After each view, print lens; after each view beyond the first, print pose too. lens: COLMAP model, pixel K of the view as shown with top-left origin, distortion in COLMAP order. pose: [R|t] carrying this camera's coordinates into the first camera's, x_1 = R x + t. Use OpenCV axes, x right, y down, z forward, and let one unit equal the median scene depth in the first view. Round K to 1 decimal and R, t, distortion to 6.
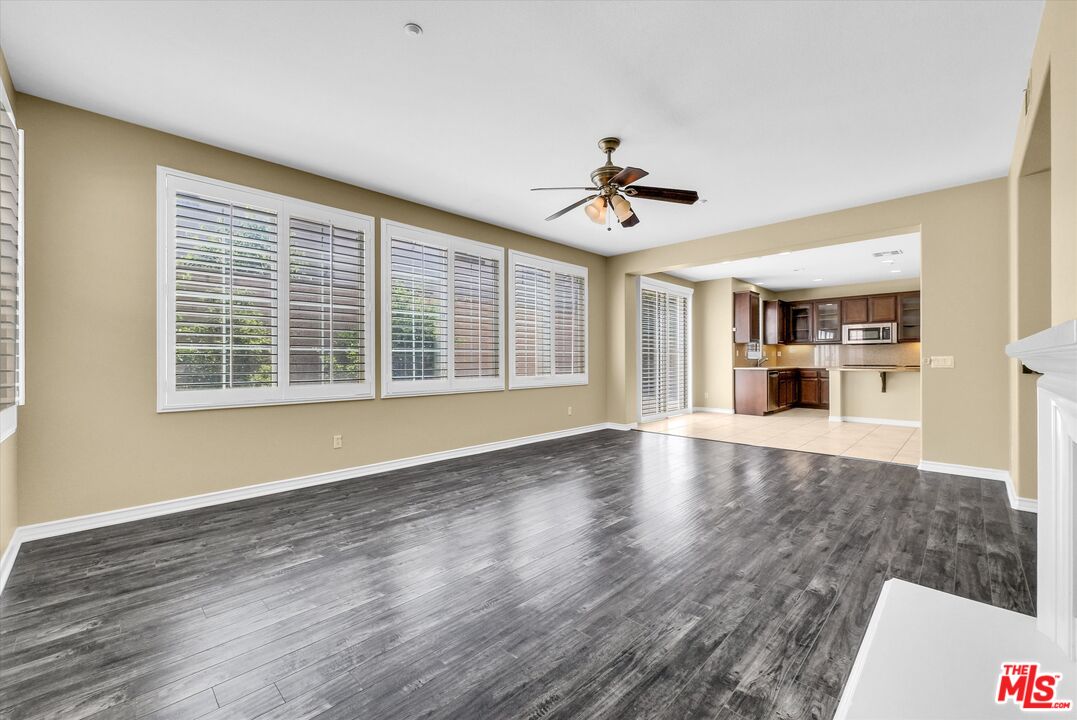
lens RADIAL K [[441.7, 0, 539.4], [0, 441.7, 359.6], [0, 0, 1]] dist [-0.017014, 0.000534]
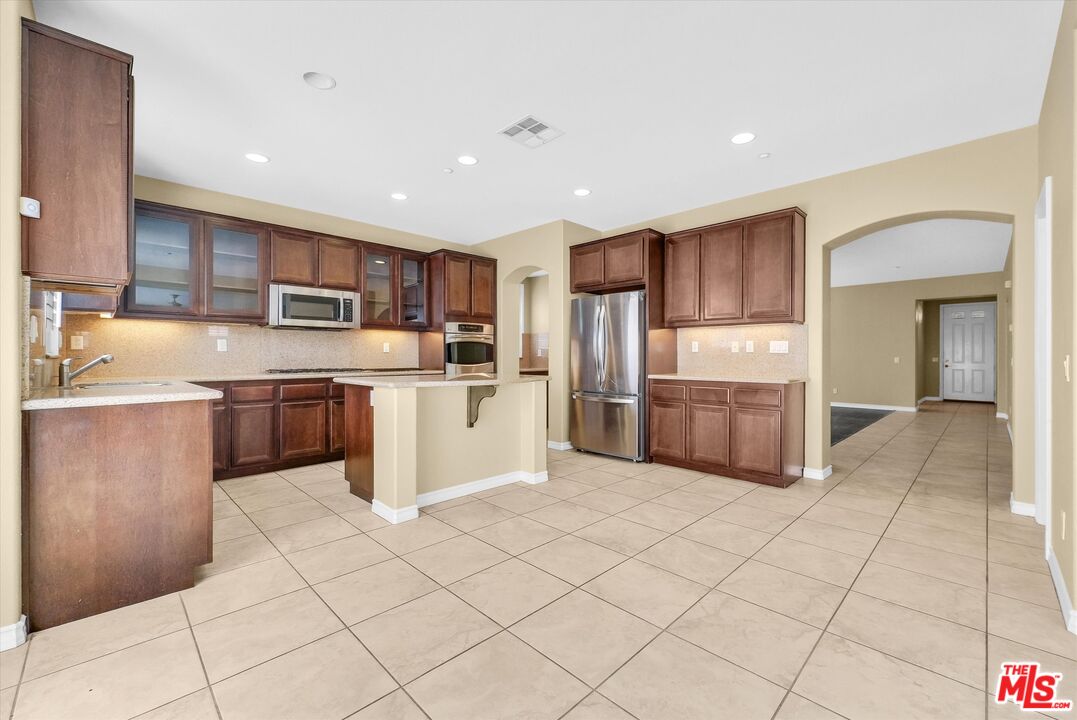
lens RADIAL K [[441.7, 0, 536.3], [0, 441.7, 354.6], [0, 0, 1]] dist [-0.017014, 0.000534]
pose [[0.045603, 0.005058, 0.998947, 0.251966], [-0.007736, 0.999959, -0.004710, -0.003631], [-0.998930, -0.007513, 0.045640, 0.738434]]
